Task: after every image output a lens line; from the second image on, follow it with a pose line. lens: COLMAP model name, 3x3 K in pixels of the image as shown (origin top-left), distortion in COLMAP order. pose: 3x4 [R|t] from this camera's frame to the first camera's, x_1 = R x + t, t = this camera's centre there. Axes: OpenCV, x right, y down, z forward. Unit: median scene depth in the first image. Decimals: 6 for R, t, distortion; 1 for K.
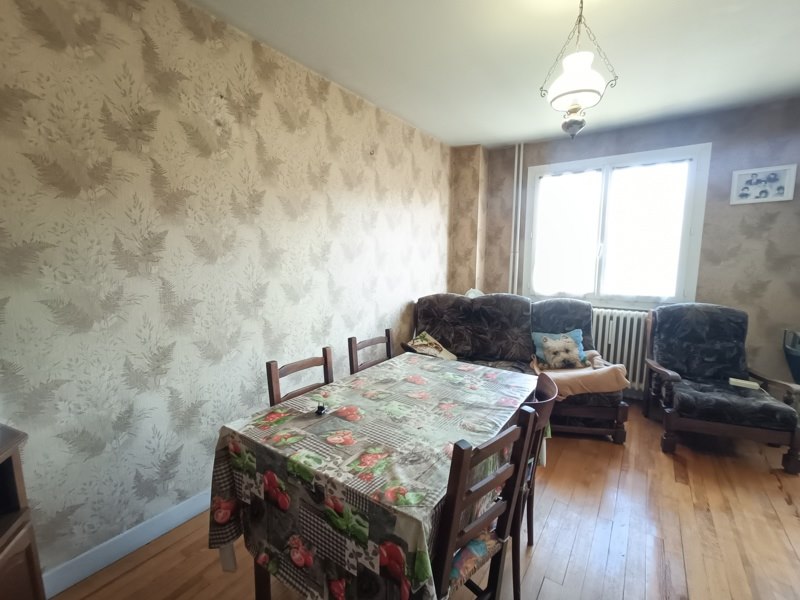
lens RADIAL K [[360.8, 0, 396.4], [0, 360.8, 302.7], [0, 0, 1]] dist [0.001713, 0.000815]
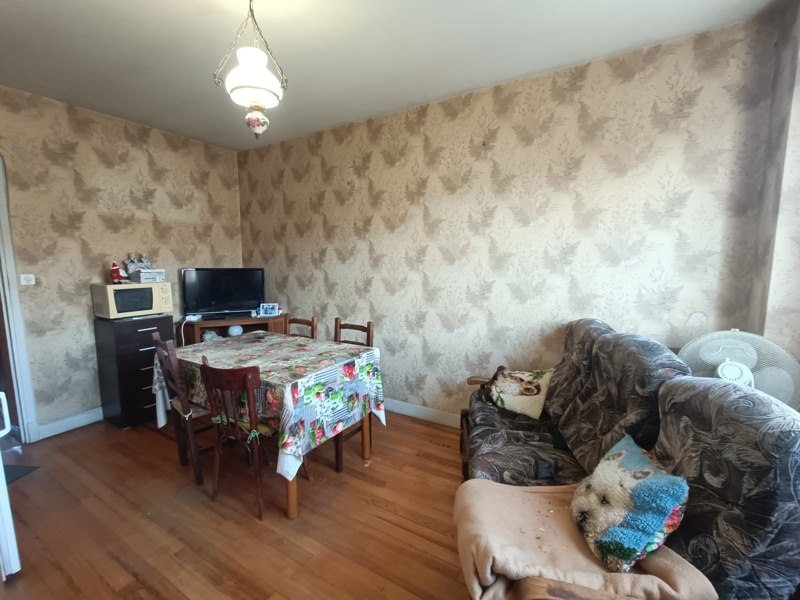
lens RADIAL K [[360.8, 0, 396.4], [0, 360.8, 302.7], [0, 0, 1]] dist [0.001713, 0.000815]
pose [[0.052211, 0.114070, -0.992100, 0.947734], [-0.123988, 0.986509, 0.106902, -0.102295], [0.990909, 0.117427, 0.065650, 0.848744]]
